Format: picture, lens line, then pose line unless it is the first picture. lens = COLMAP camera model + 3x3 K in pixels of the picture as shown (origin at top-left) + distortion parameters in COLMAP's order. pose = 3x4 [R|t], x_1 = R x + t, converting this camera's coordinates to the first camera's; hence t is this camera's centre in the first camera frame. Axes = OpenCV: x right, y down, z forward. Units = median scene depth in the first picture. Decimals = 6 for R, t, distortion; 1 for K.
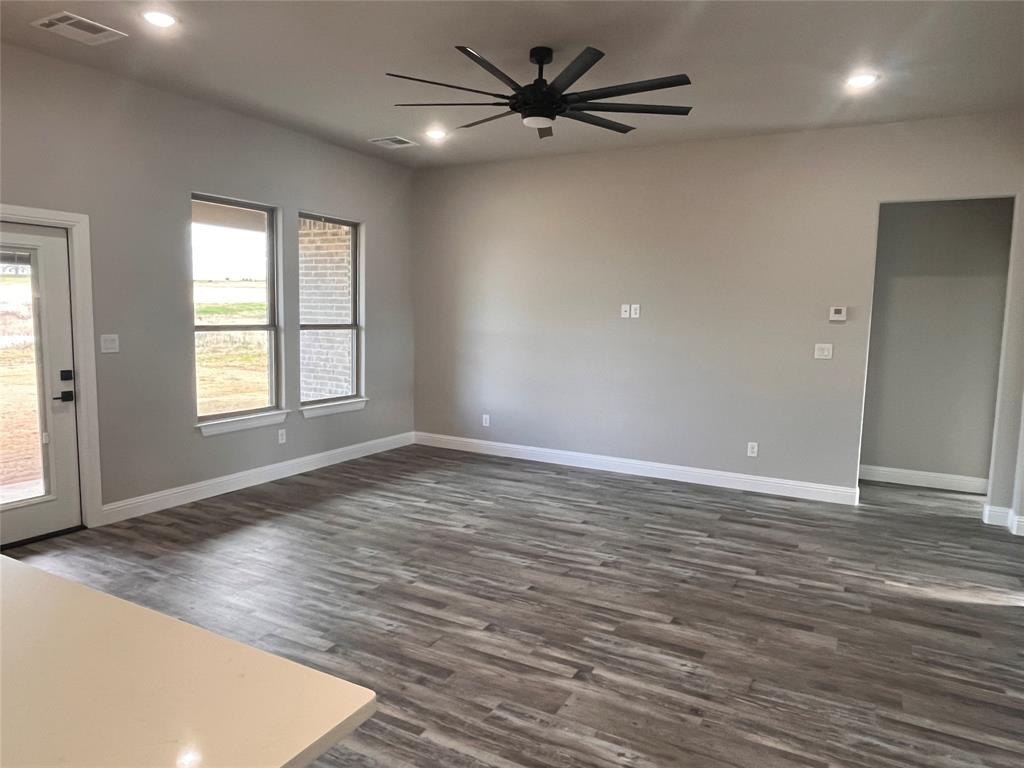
lens RADIAL K [[680.3, 0, 499.5], [0, 680.3, 395.8], [0, 0, 1]] dist [0.002597, -0.005641]
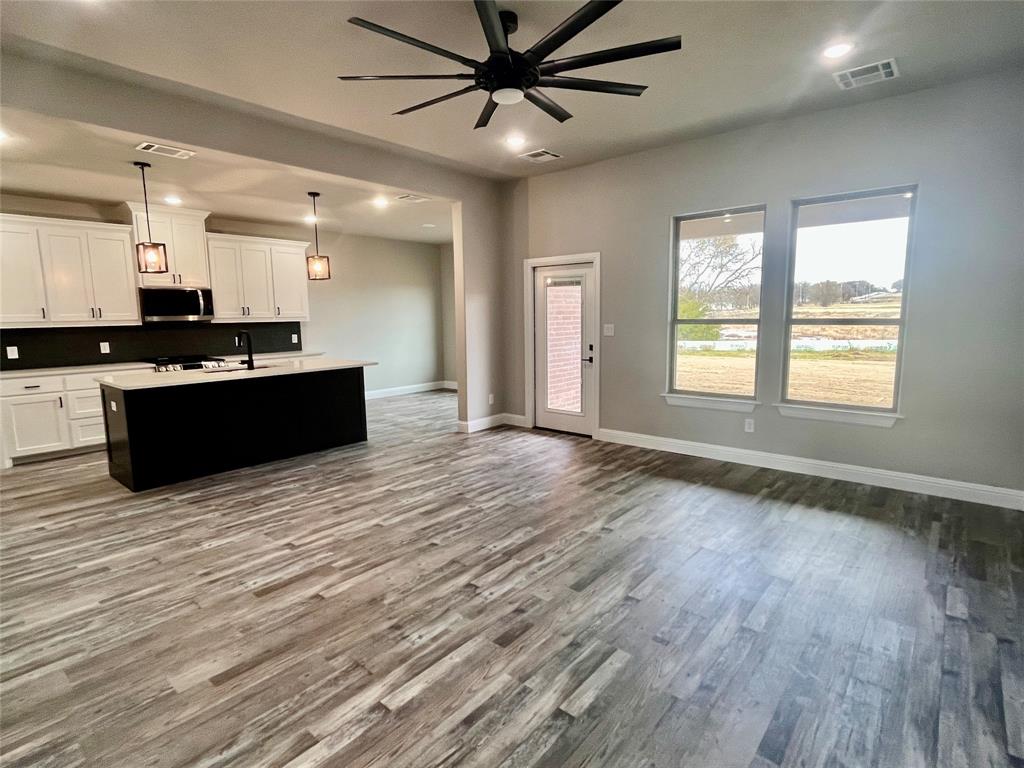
lens RADIAL K [[513.1, 0, 506.0], [0, 513.1, 385.0], [0, 0, 1]] dist [-0.001678, -0.000563]
pose [[-0.187820, 0.119570, -0.974898, 0.645786], [-0.110399, 0.983703, 0.141919, -0.091287], [0.975979, 0.134283, -0.171558, 0.951162]]
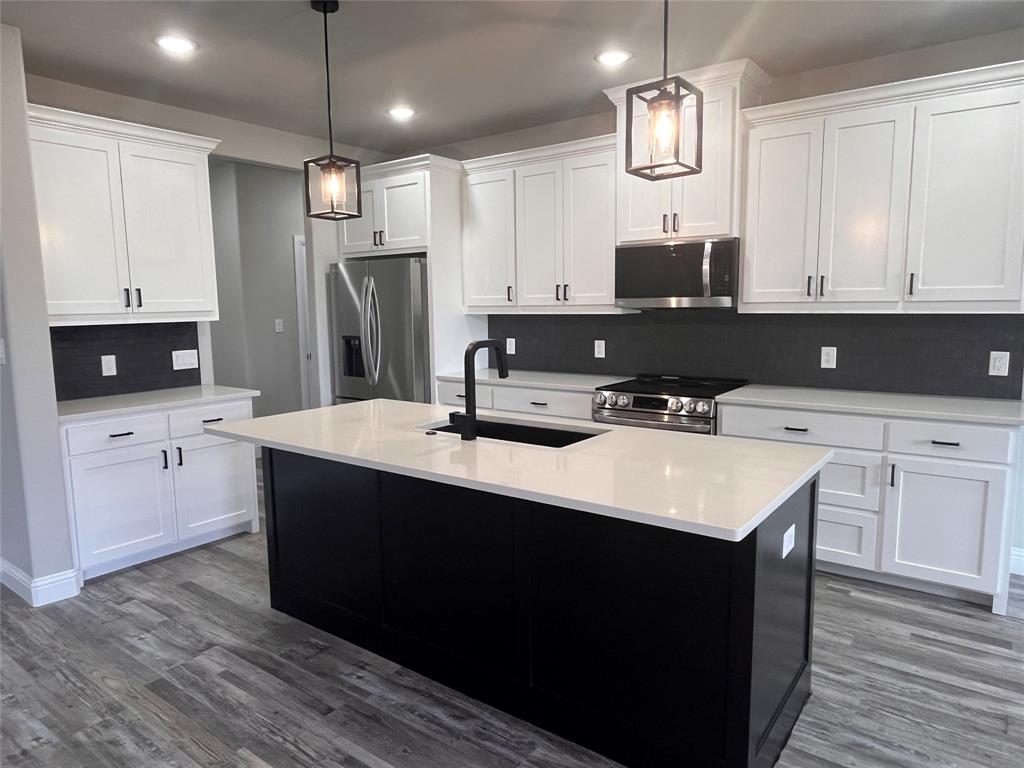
lens RADIAL K [[680.3, 0, 504.2], [0, 680.3, 380.8], [0, 0, 1]] dist [0.002597, -0.005641]
pose [[-0.990988, -0.016654, 0.132911, -0.398670], [0.015919, 0.970568, 0.240303, -0.095171], [-0.133001, 0.240253, -0.961556, 0.771225]]
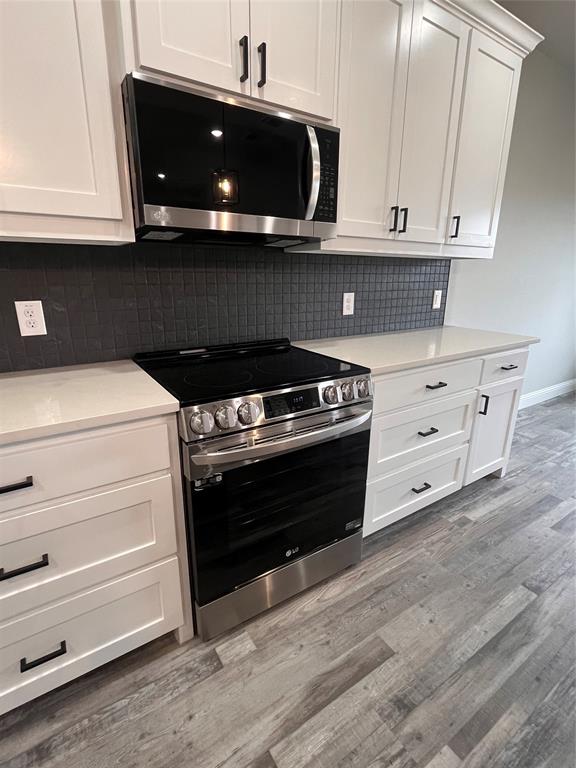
lens RADIAL K [[384.8, 0, 291.4], [0, 384.8, 382.5], [0, 0, 1]] dist [-0.001678, -0.000563]
pose [[-0.448158, 0.229660, -0.863951, -0.233208], [-0.129324, 0.939615, 0.316858, 0.034101], [0.884551, 0.253732, -0.391395, 0.060348]]
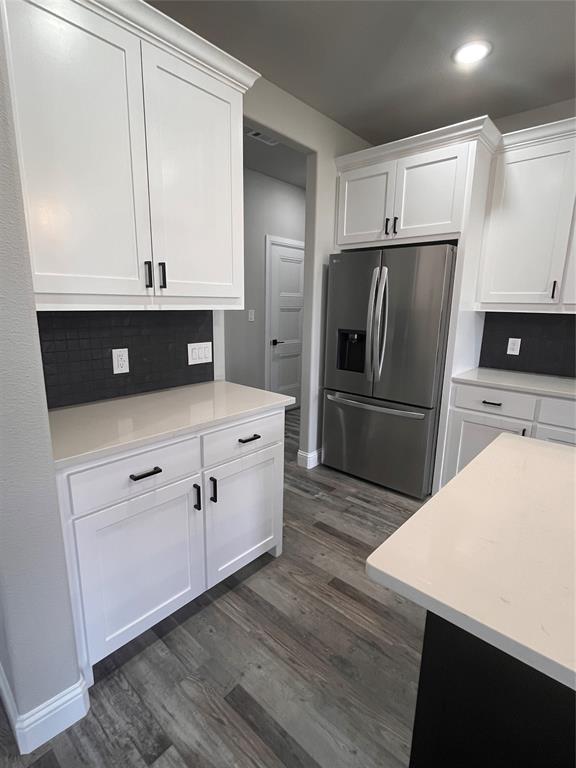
lens RADIAL K [[384.8, 0, 283.3], [0, 384.8, 380.7], [0, 0, 1]] dist [-0.001678, -0.000563]
pose [[-0.975132, -0.074136, 0.208857, -0.036429], [-0.003373, 0.947246, 0.320489, -0.023839], [-0.221599, 0.311815, -0.923940, 0.341312]]
